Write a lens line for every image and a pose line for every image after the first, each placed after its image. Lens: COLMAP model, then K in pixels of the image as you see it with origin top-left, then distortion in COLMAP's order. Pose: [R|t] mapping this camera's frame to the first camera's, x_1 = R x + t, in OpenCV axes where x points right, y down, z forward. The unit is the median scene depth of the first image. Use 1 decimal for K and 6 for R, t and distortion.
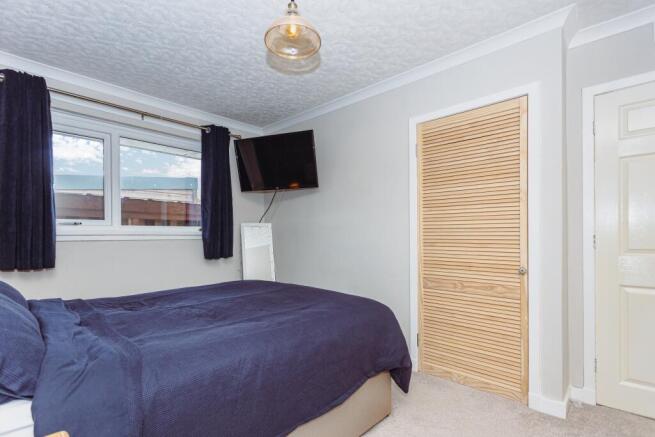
lens RADIAL K [[315.4, 0, 327.3], [0, 315.4, 235.6], [0, 0, 1]] dist [0.002518, 0.000544]
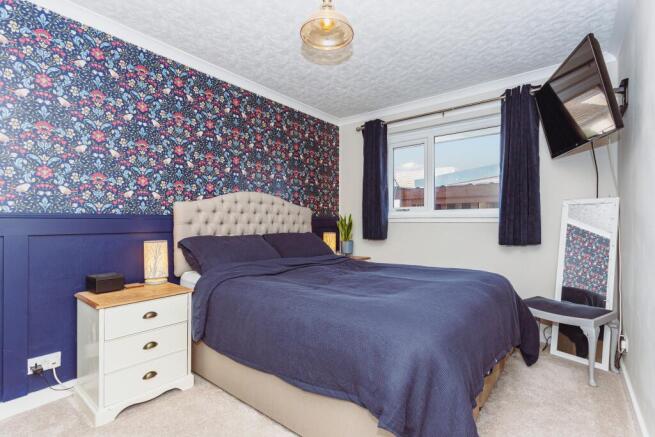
lens RADIAL K [[306.7, 0, 327.5], [0, 306.7, 218.5], [0, 0, 1]] dist [0.015251, 0.000058]
pose [[0.080306, -0.007325, -0.996743, 0.499017], [-0.002236, 0.999969, -0.007528, 0.010288], [0.996768, 0.002834, 0.080287, 0.506908]]
